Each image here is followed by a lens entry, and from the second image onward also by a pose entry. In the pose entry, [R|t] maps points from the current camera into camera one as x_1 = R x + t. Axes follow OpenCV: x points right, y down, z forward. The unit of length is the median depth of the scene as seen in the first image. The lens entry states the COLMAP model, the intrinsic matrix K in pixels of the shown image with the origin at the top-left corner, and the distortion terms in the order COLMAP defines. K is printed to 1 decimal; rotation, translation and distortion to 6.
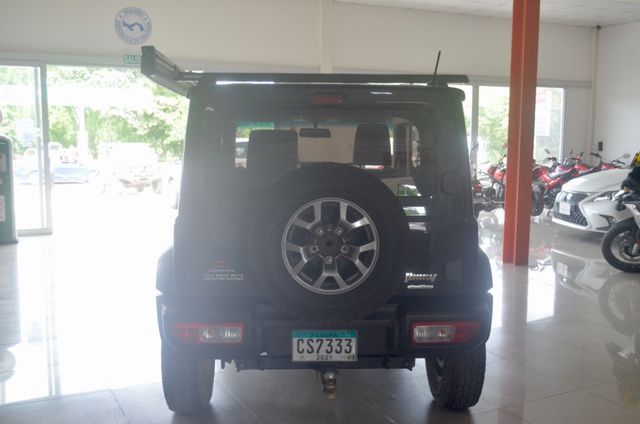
lens RADIAL K [[700.0, 0, 321.0], [0, 700.0, 214.1], [0, 0, 1]] dist [-0.105612, 0.000000]
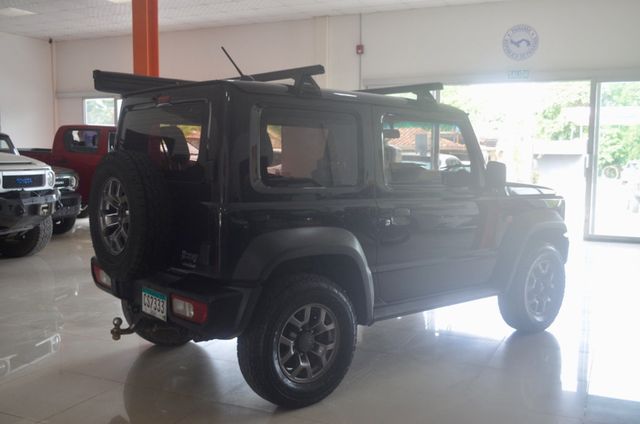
lens RADIAL K [[669.0, 0, 320.1], [0, 669.0, 212.6], [0, 0, 1]] dist [-0.100071, 0.000000]
pose [[0.569077, 0.064397, -0.819758, 1.113563], [-0.089302, 0.995872, 0.016237, -0.014508], [0.817420, 0.063966, 0.572479, 0.559464]]
